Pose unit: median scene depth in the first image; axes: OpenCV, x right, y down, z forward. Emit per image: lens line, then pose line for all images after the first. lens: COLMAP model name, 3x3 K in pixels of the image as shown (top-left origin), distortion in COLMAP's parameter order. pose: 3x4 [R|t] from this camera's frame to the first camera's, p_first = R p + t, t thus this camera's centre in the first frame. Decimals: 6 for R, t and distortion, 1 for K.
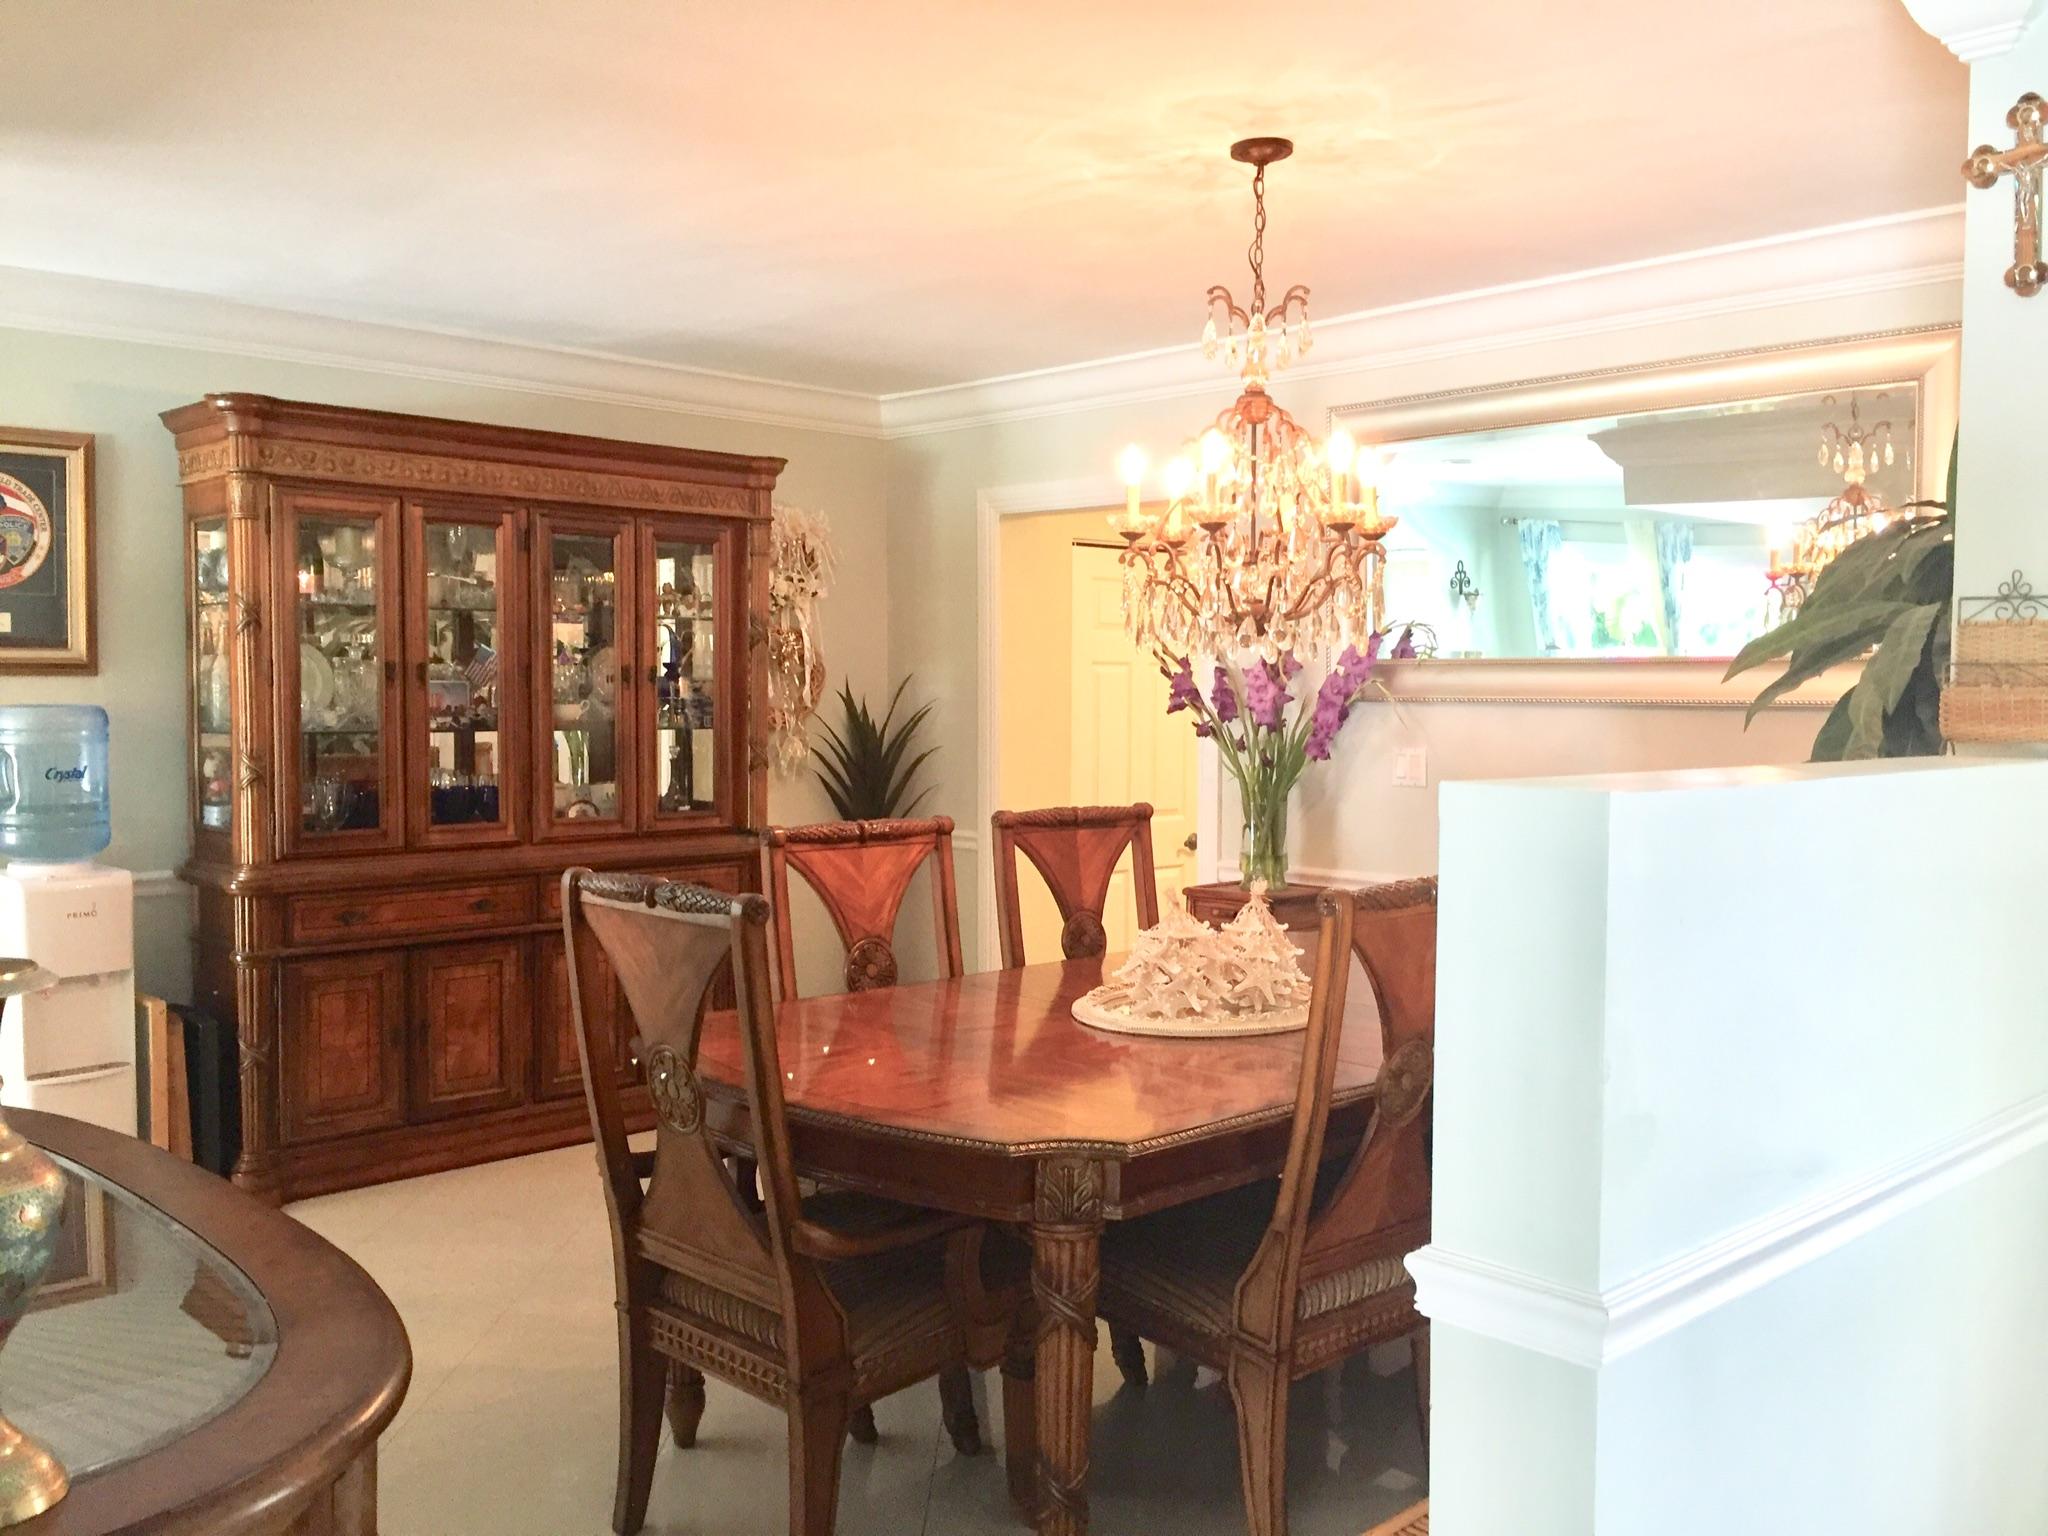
lens RADIAL K [[1764.1, 0, 1019.3], [0, 1764.1, 756.4], [0, 0, 1]] dist [0.081402, -0.125184]
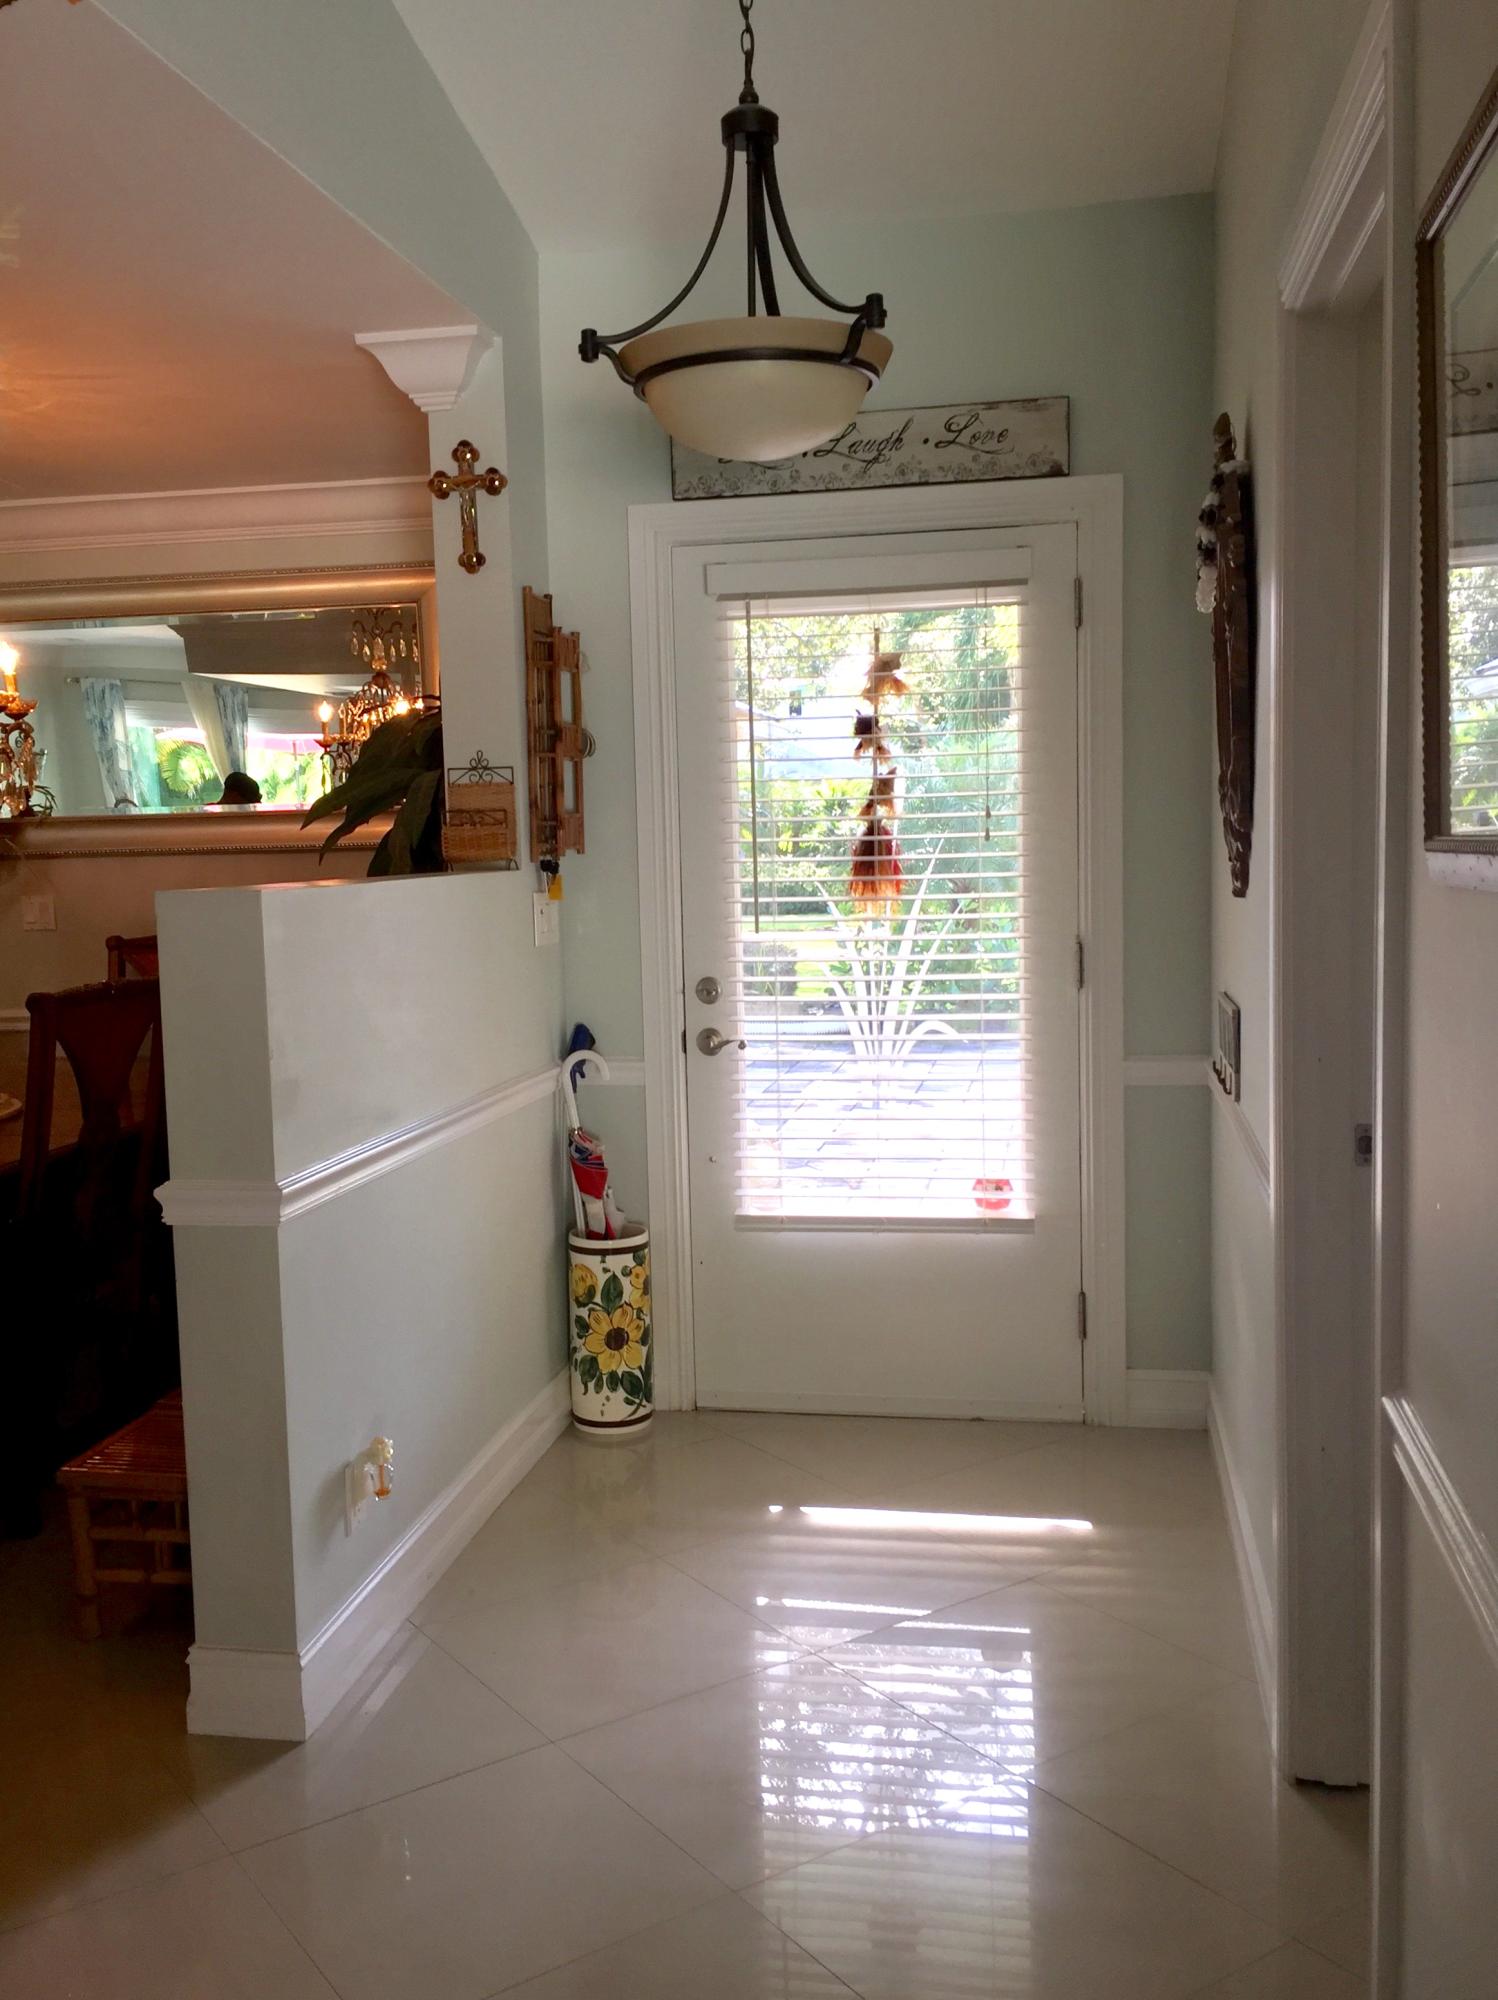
lens RADIAL K [[1722.8, 0, 739.0], [0, 1722.8, 1002.0], [0, 0, 1]] dist [0.081402, -0.125184]
pose [[0.805787, -0.089646, 0.585381, -0.117507], [0.058473, 0.995690, 0.071992, 0.013720], [-0.589312, -0.023782, 0.807556, -0.258211]]
